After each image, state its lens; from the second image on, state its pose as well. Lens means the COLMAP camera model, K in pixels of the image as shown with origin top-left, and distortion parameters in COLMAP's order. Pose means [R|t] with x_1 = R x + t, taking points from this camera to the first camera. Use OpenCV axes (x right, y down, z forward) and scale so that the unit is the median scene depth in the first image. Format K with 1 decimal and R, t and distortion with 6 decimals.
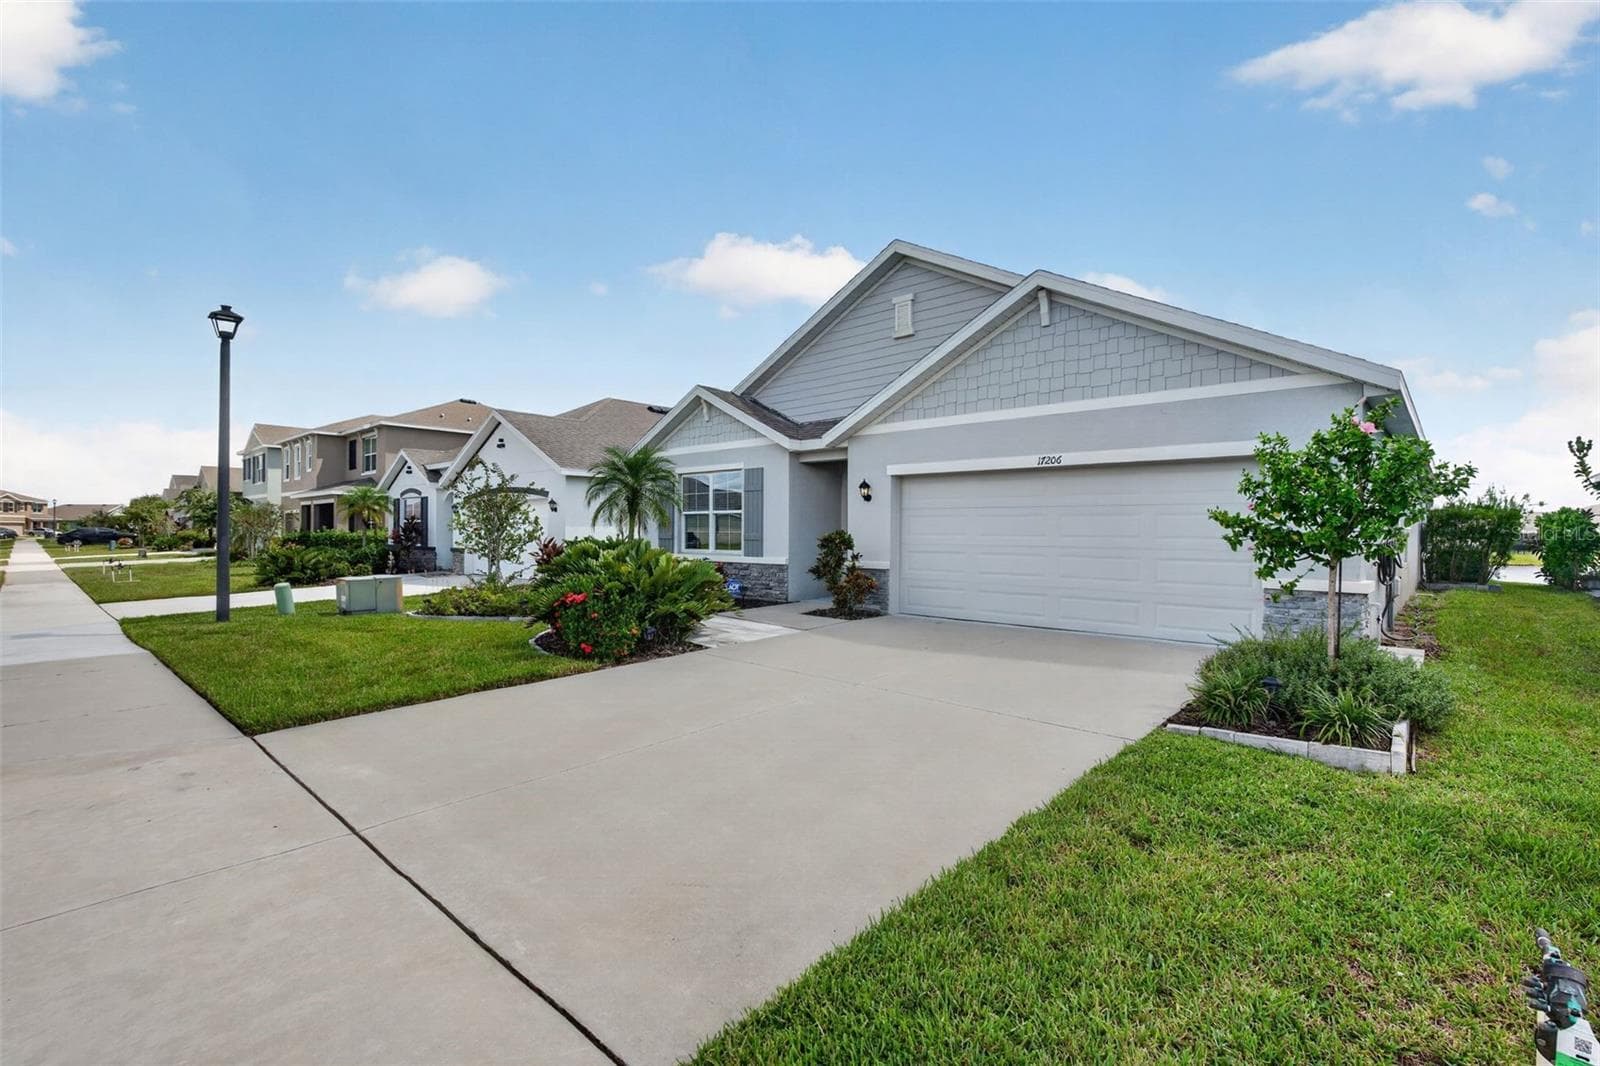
lens RADIAL K [[730.5, 0, 795.5], [0, 730.5, 537.1], [0, 0, 1]] dist [-0.011881, -0.000174]
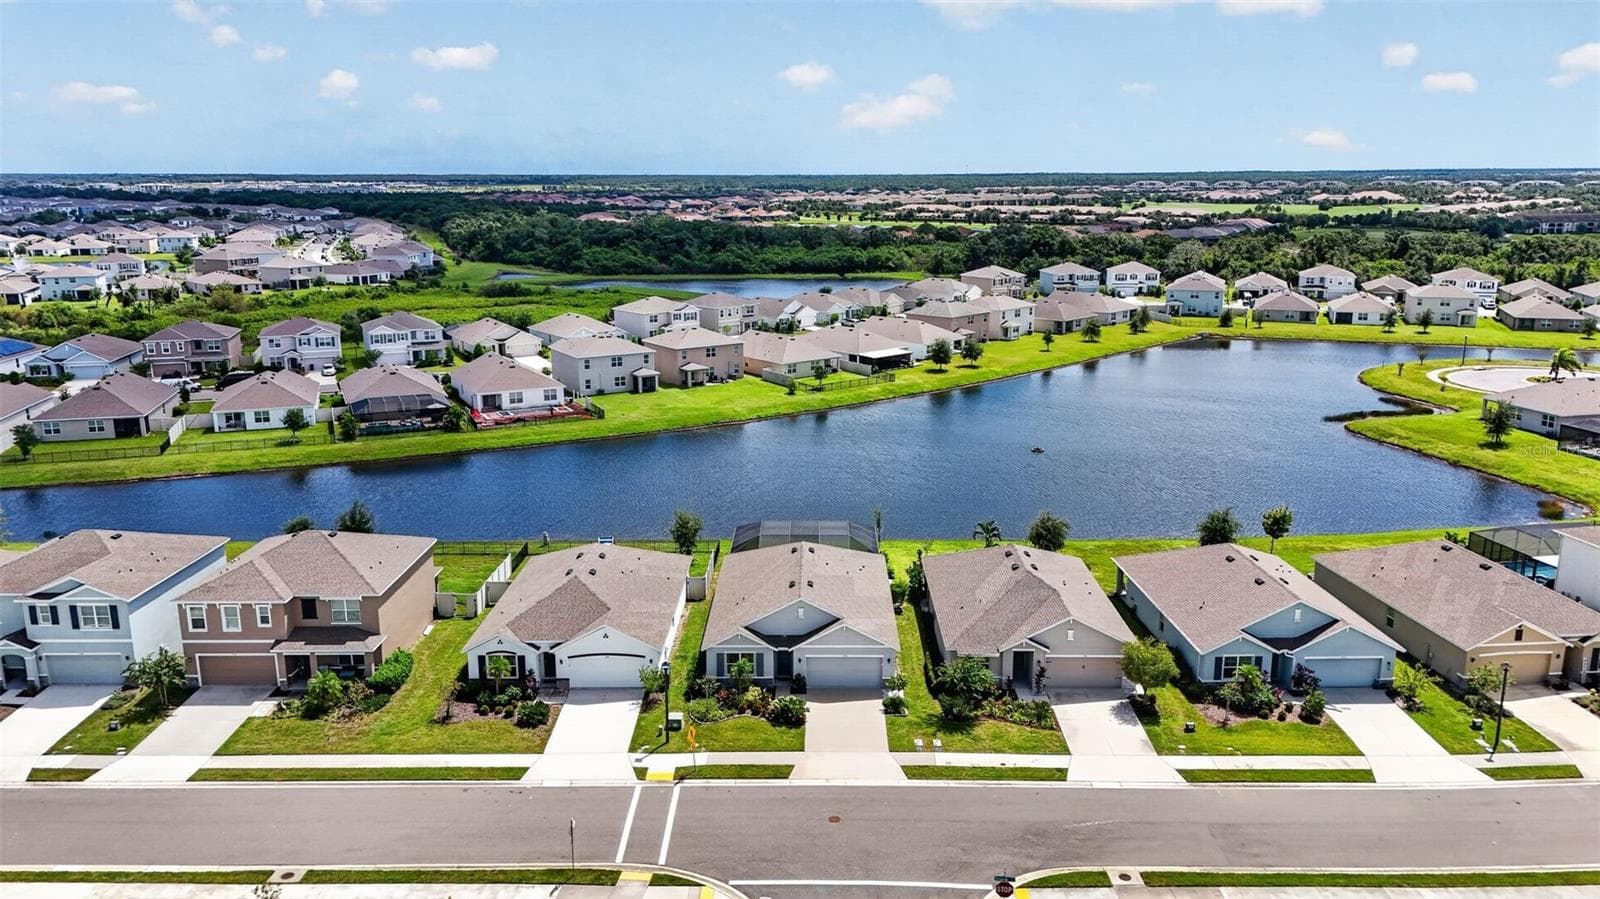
lens RADIAL K [[1181.7, 0, 801.3], [0, 1181.7, 435.4], [0, 0, 1]] dist [0.045264, -0.028581]
pose [[0.741582, -0.158532, 0.651861, -3.989378], [0.013376, 0.974978, 0.221897, -2.743984], [-0.670728, -0.155835, 0.725147, -3.601779]]
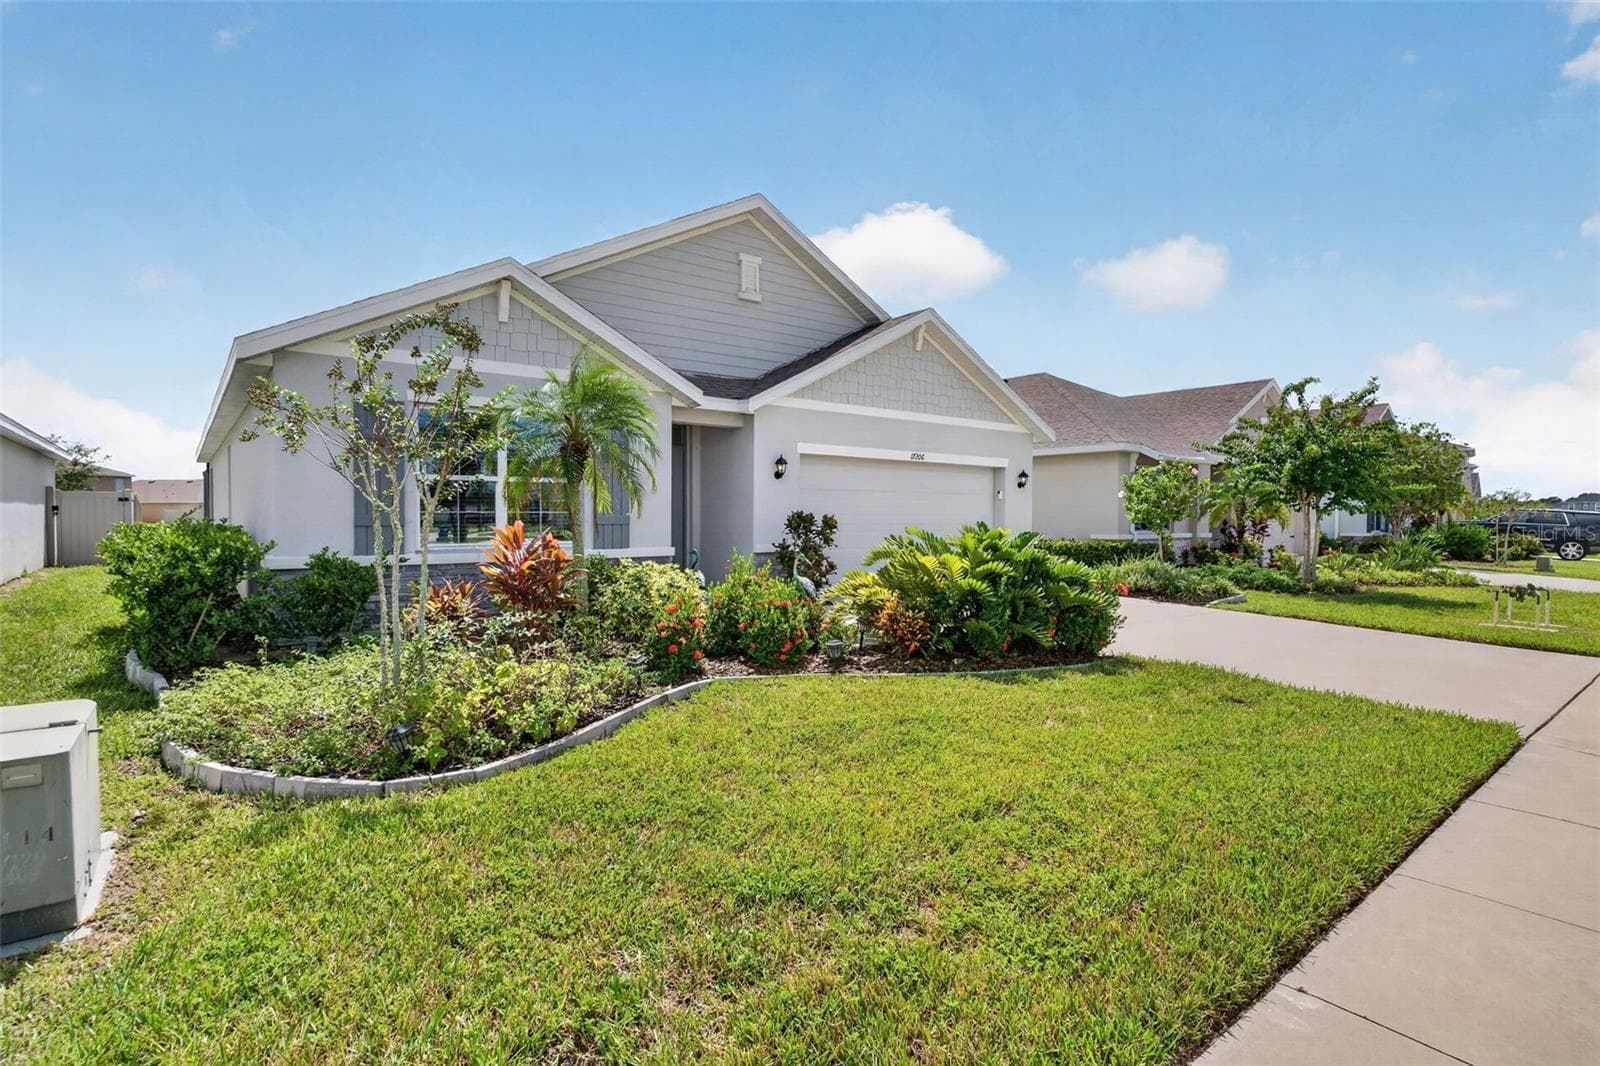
lens RADIAL K [[801.3, 0, 813.8], [0, 801.3, 523.9], [0, 0, 1]] dist [-0.015136, -0.000151]
pose [[0.129451, -0.020377, 0.991376, -0.876159], [0.001359, 0.999792, 0.020373, -0.012485], [-0.991585, -0.001290, 0.129451, 0.811164]]
